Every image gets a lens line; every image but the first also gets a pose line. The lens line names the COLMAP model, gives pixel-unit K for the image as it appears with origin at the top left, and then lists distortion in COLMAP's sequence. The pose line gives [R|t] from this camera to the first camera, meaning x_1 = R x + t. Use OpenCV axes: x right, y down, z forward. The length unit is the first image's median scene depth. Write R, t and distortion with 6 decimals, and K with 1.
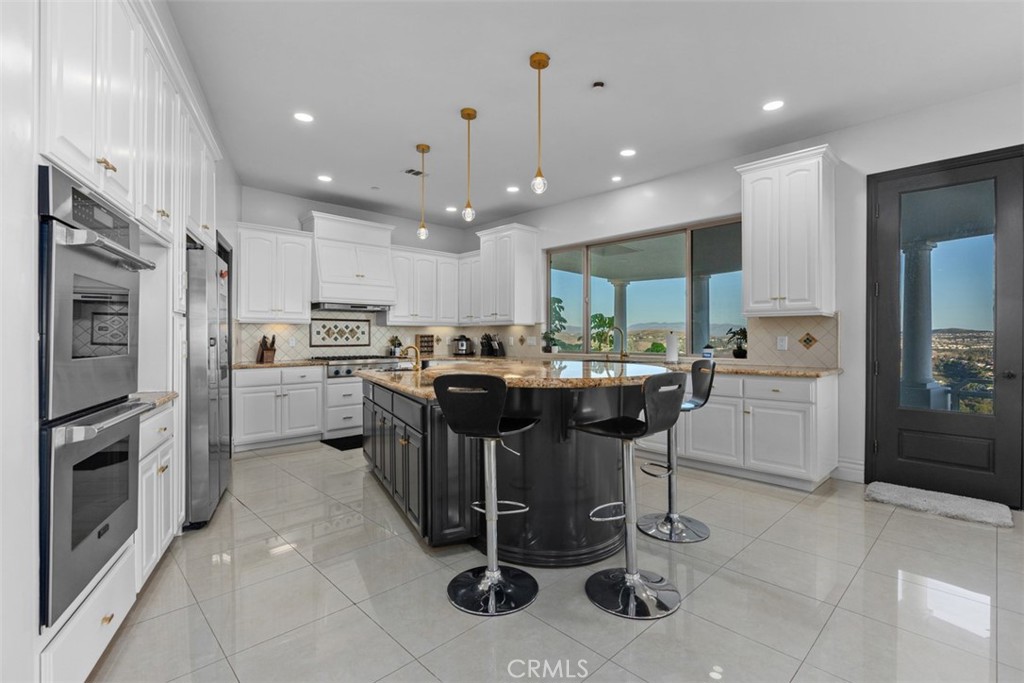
lens RADIAL K [[473.8, 0, 505.2], [0, 473.8, 345.1], [0, 0, 1]] dist [-0.012851, 0.002420]
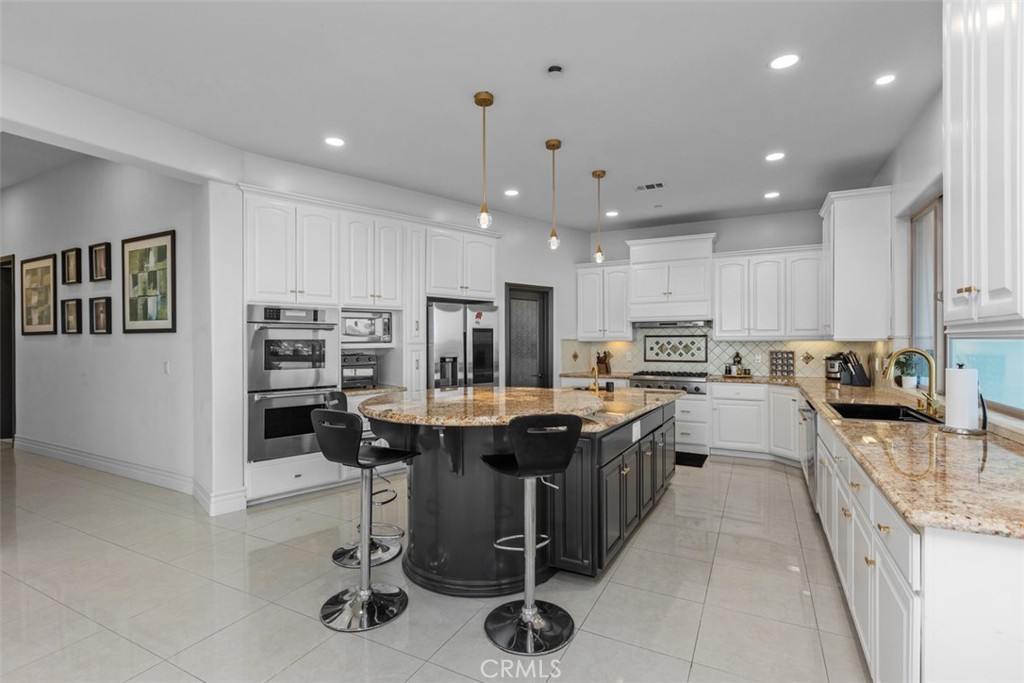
lens RADIAL K [[473.8, 0, 519.5], [0, 473.8, 345.2], [0, 0, 1]] dist [-0.012851, 0.002420]
pose [[0.339587, 0.005080, -0.940561, 0.579742], [-0.017390, 0.999848, -0.000878, -0.030998], [0.940414, 0.016654, 0.339624, 0.390902]]
